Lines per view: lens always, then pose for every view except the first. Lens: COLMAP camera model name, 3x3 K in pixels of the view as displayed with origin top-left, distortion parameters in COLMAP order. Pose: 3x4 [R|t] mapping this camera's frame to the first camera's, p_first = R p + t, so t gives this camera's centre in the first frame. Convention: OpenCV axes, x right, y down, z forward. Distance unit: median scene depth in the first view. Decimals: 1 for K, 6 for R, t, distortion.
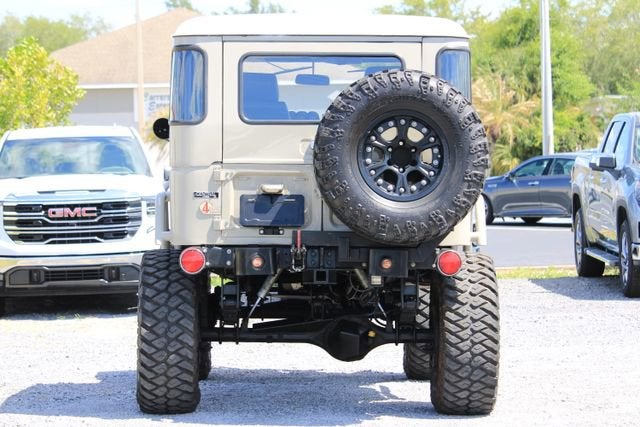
lens RADIAL K [[2643.8, 0, 320.0], [0, 2643.8, 213.5], [0, 0, 1]] dist [-0.010643, -0.443345]
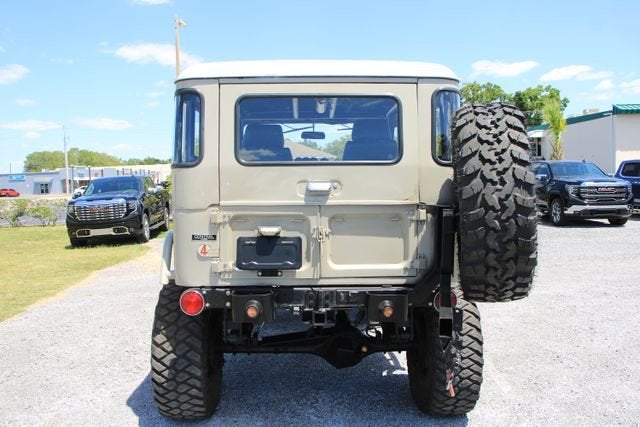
lens RADIAL K [[557.4, 0, 320.0], [0, 557.4, 213.5], [0, 0, 1]] dist [-0.098309, -0.002426]
pose [[0.999946, -0.009891, -0.003317, 0.001489], [0.010040, 0.998779, 0.048380, -0.023385], [0.002834, -0.048411, 0.998823, 0.715090]]
